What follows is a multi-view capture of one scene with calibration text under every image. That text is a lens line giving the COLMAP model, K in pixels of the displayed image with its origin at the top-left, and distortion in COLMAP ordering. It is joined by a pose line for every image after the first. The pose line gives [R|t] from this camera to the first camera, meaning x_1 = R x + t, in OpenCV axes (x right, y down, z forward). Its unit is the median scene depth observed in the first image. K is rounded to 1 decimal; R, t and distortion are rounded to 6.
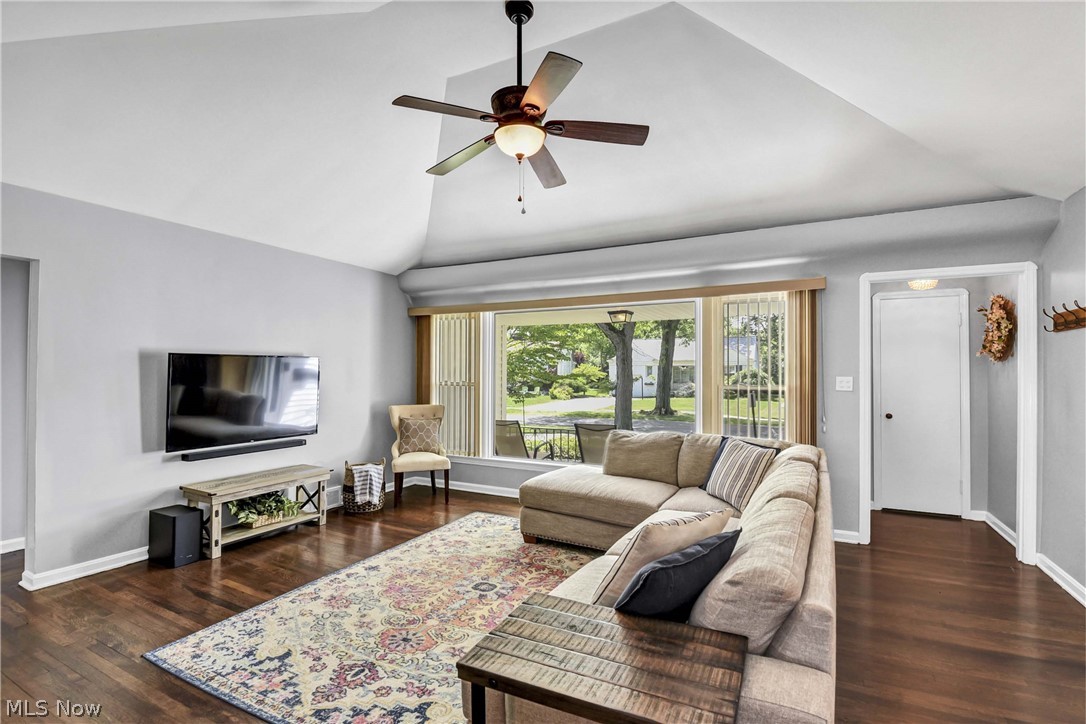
lens RADIAL K [[456.5, 0, 548.2], [0, 456.5, 365.6], [0, 0, 1]] dist [-0.003388, -0.000235]
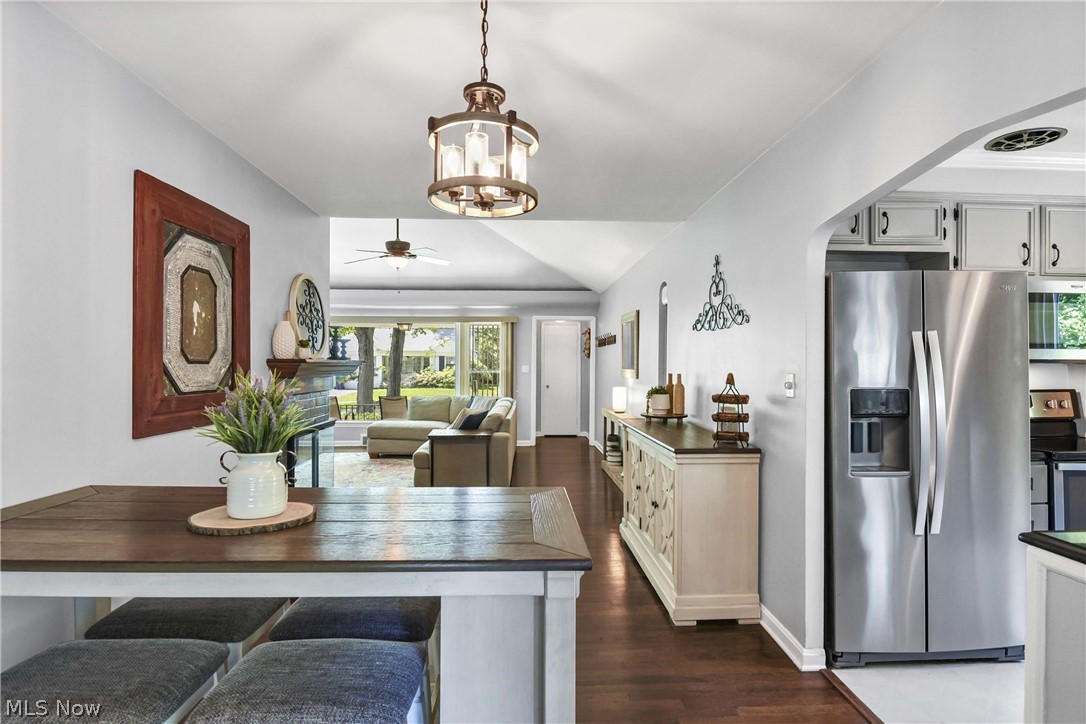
lens RADIAL K [[549.3, 0, 543.0], [0, 549.3, 362.0], [0, 0, 1]] dist [-0.004558, -0.001735]
pose [[0.847074, 0.002827, 0.531468, -0.770985], [-0.010906, 0.999868, 0.012065, -0.029211], [-0.531363, -0.016017, 0.846993, -1.461750]]
